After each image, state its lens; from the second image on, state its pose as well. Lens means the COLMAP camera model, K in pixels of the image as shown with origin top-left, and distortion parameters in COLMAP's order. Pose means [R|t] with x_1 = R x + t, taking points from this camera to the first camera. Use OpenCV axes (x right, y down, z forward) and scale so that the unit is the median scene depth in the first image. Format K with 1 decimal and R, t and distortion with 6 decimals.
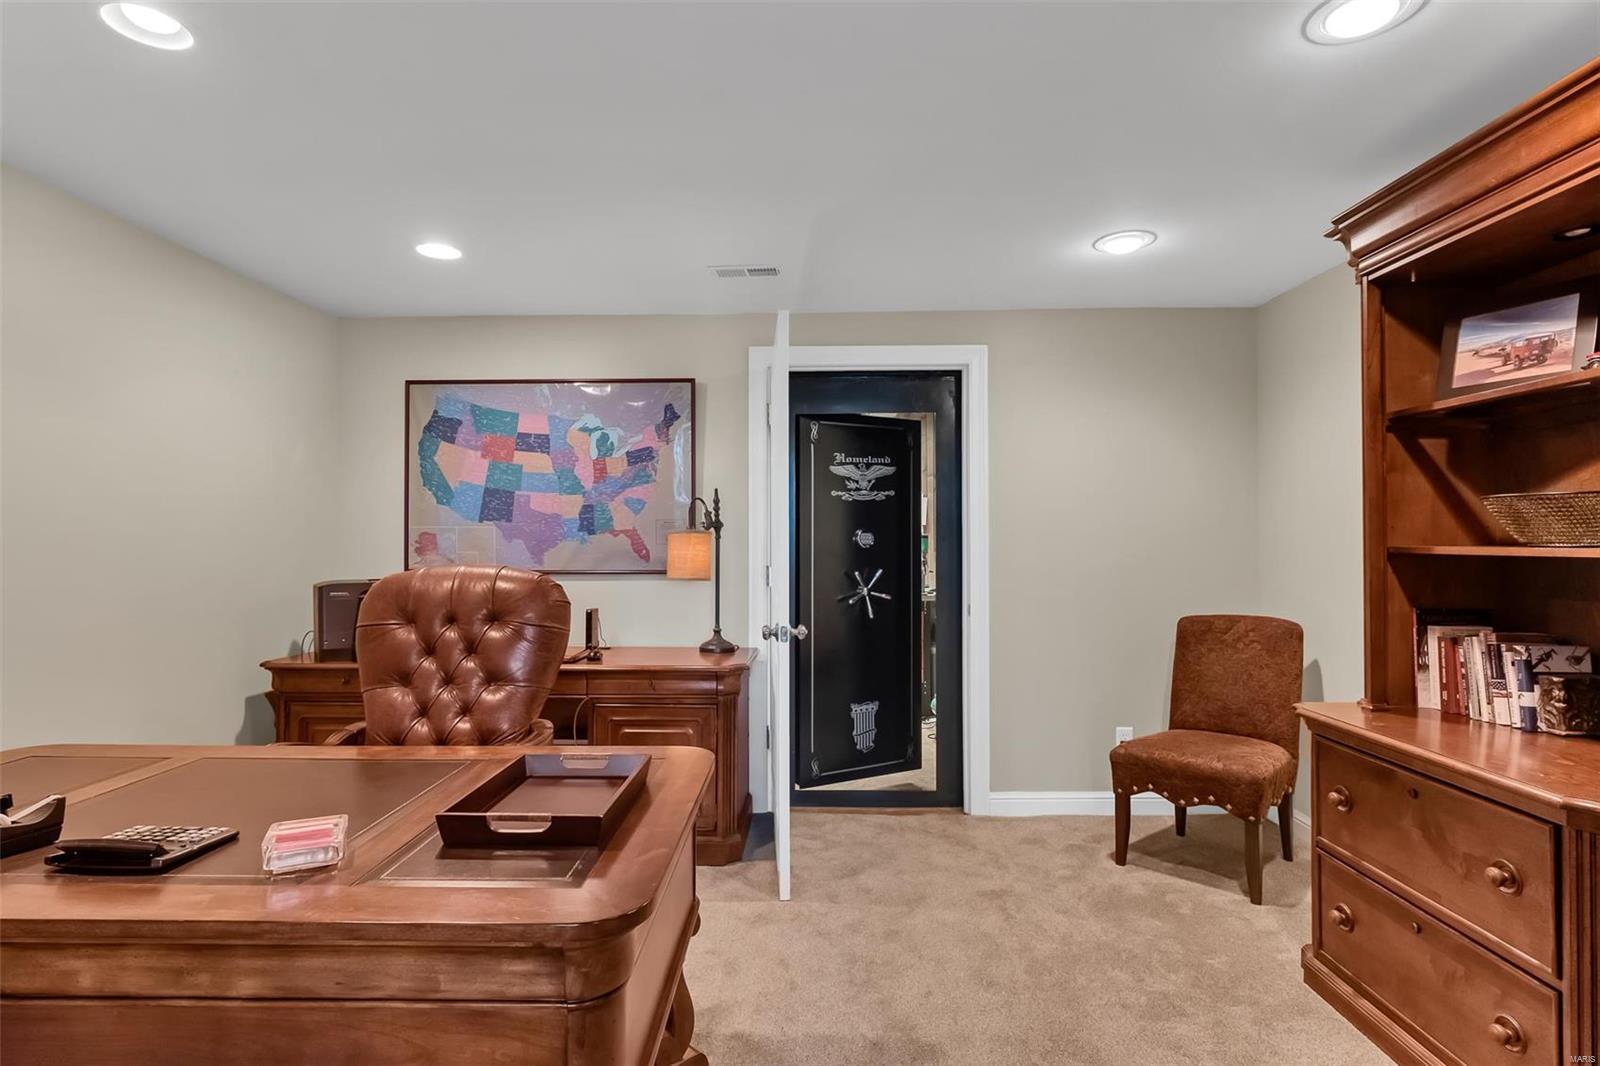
lens RADIAL K [[795.7, 0, 800.0], [0, 795.7, 533.0], [0, 0, 1]] dist [-0.002020, -0.000467]
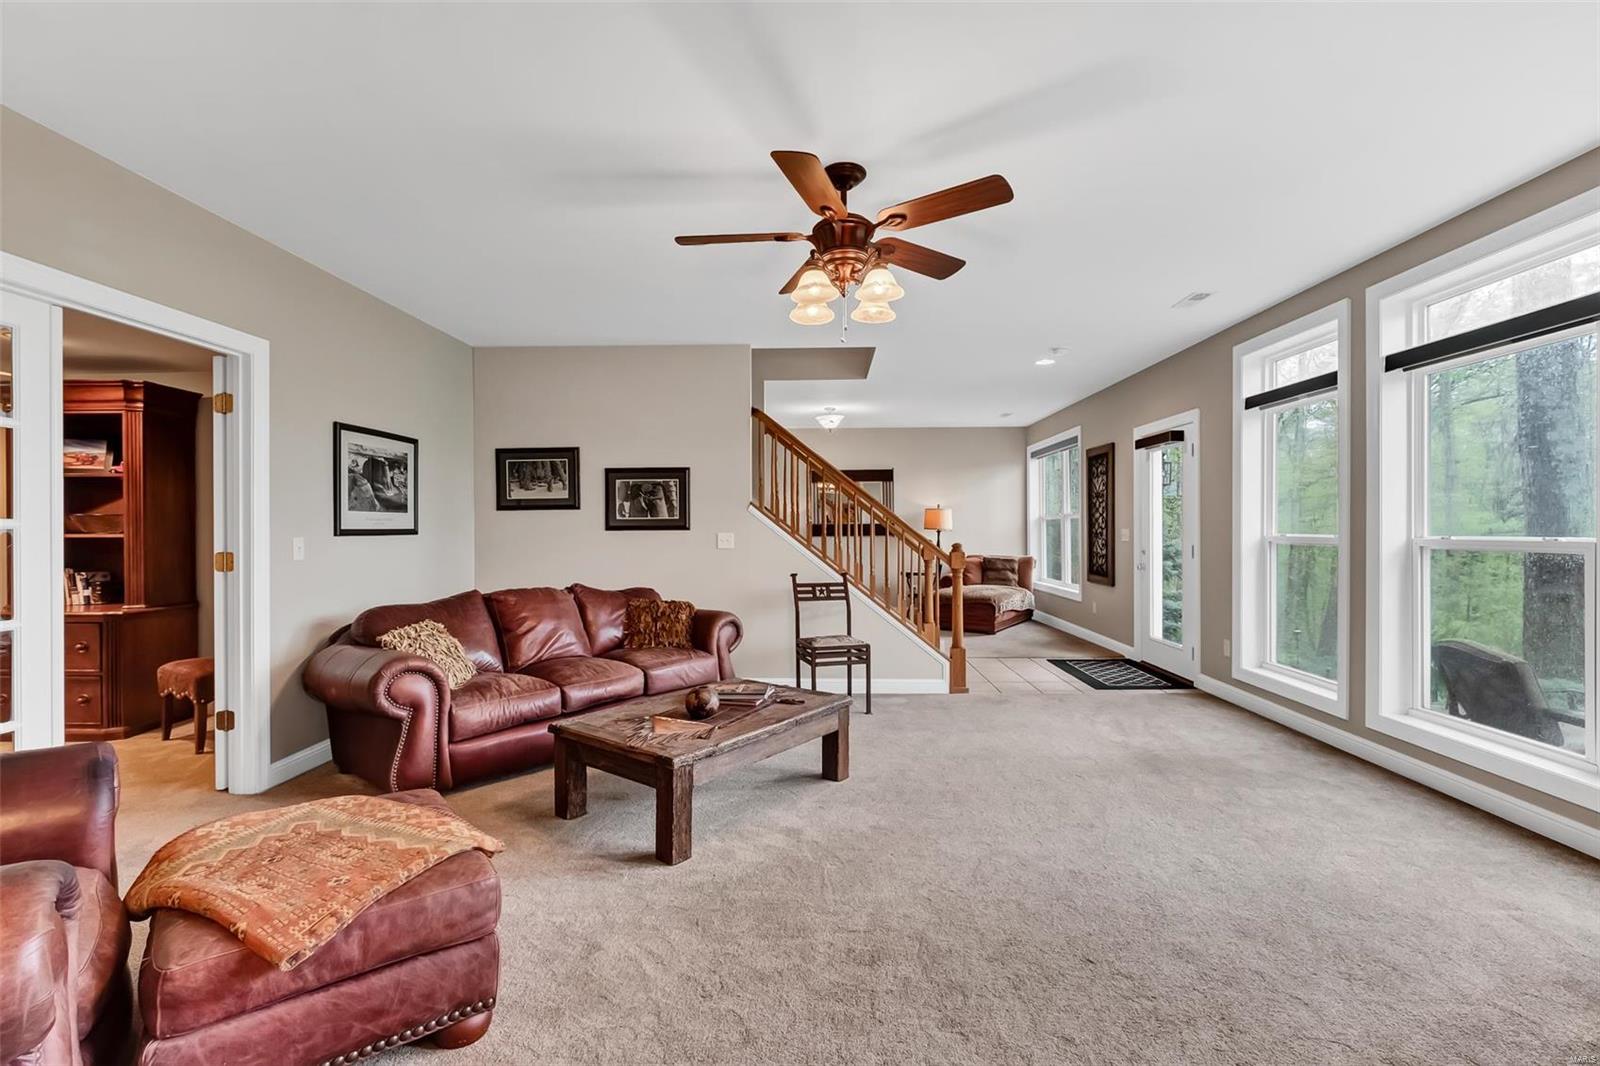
lens RADIAL K [[709.3, 0, 789.6], [0, 709.3, 530.4], [0, 0, 1]] dist [-0.008323, 0.001081]
pose [[0.011497, -0.000631, 0.999934, -1.140731], [-0.003226, 0.999995, 0.000669, -0.001970], [-0.999929, -0.003234, 0.011495, -1.111395]]
